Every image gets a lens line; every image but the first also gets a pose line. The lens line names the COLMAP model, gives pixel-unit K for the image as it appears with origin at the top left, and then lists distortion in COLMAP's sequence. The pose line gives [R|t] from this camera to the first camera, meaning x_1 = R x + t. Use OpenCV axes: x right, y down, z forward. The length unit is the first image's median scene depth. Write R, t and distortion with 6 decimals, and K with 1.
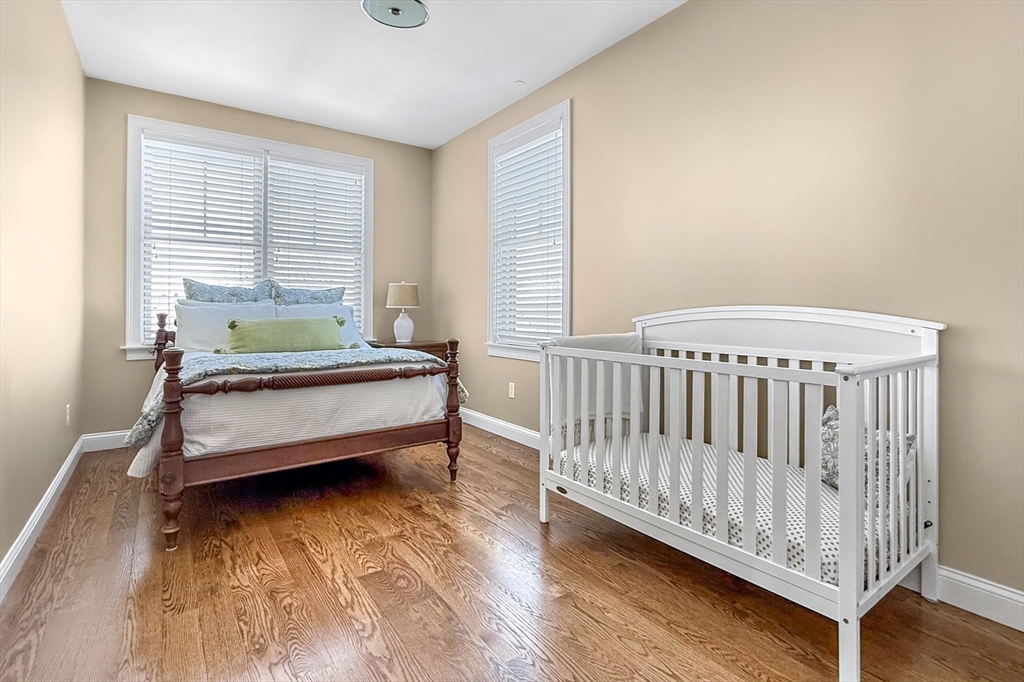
lens RADIAL K [[479.4, 0, 512.6], [0, 479.4, 307.9], [0, 0, 1]] dist [-0.000253, -0.000026]
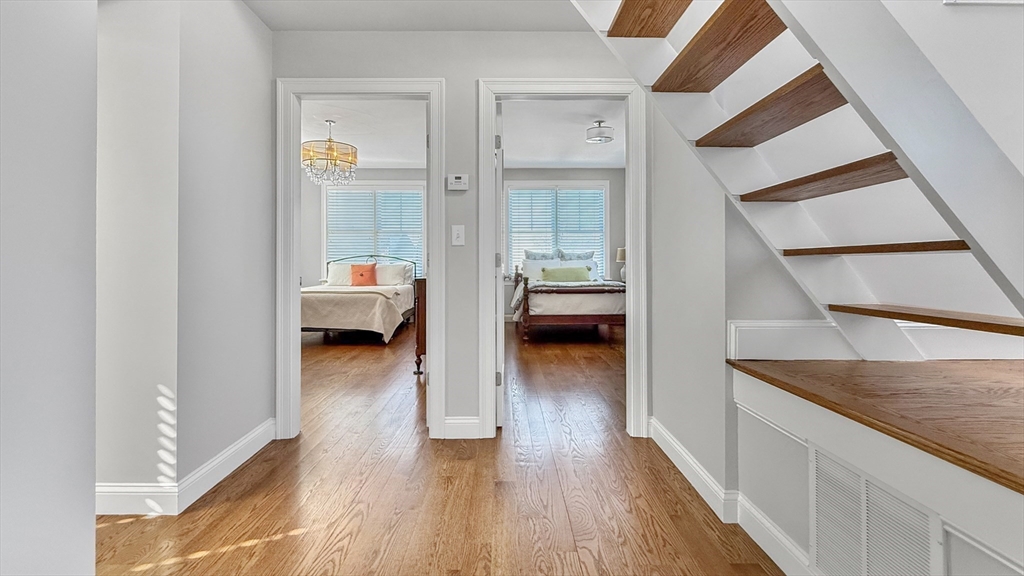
lens RADIAL K [[423.0, 0, 511.7], [0, 423.0, 261.3], [0, 0, 1]] dist [-0.012190, -0.000098]
pose [[0.824423, -0.011268, -0.565862, 0.449530], [0.010867, 0.999933, -0.004080, 0.001234], [0.565870, -0.002786, 0.824490, -0.775342]]
